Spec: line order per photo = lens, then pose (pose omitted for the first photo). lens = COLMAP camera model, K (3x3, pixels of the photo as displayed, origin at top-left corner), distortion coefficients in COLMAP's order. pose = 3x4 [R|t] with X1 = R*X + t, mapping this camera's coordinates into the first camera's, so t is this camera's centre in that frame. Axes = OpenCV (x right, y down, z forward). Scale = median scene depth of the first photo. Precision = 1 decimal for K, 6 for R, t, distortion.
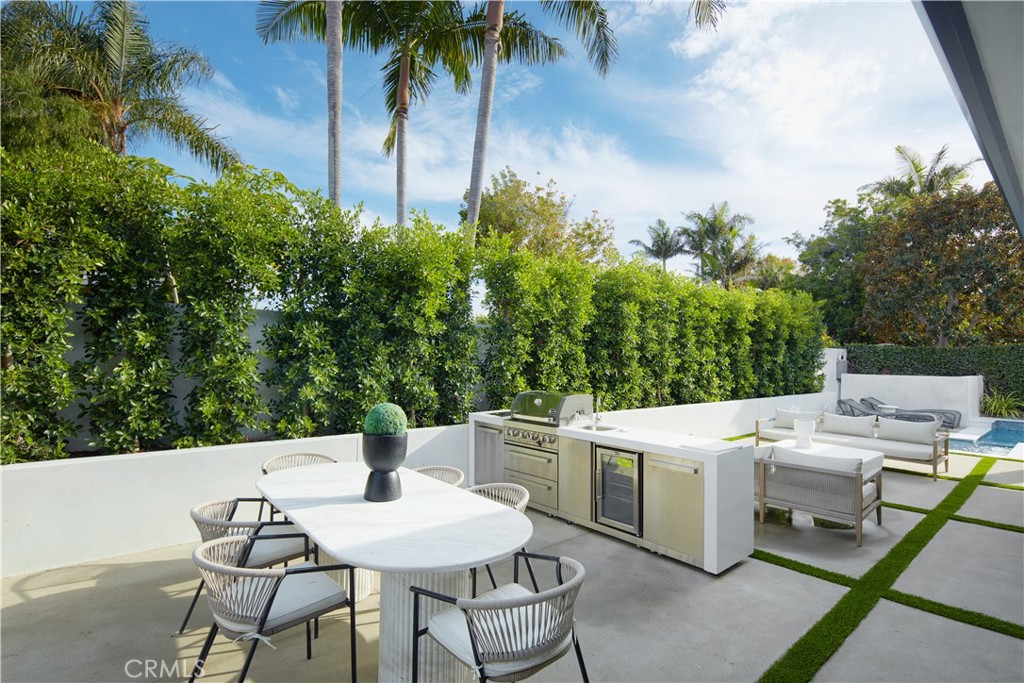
lens RADIAL K [[493.4, 0, 512.8], [0, 493.4, 344.1], [0, 0, 1]] dist [0.001010, 0.000188]
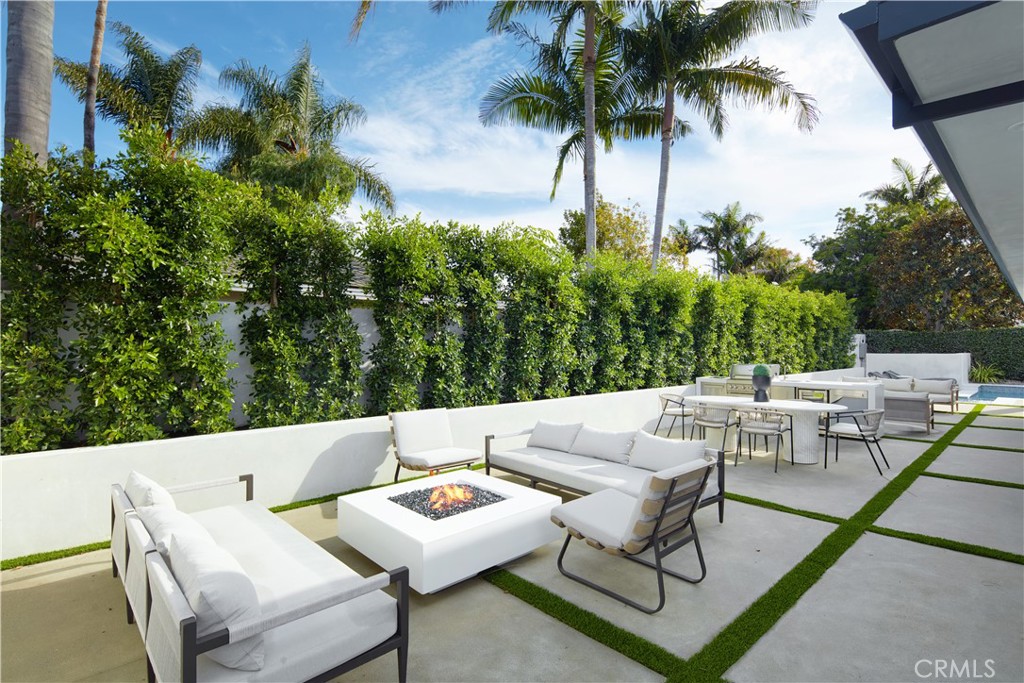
lens RADIAL K [[502.2, 0, 512.0], [0, 502.2, 341.5], [0, 0, 1]] dist [-0.003457, -0.000593]
pose [[0.999205, -0.018536, 0.035306, -0.190144], [0.017925, 0.999686, 0.017536, -0.007136], [-0.035620, -0.016889, 0.999223, -0.174810]]
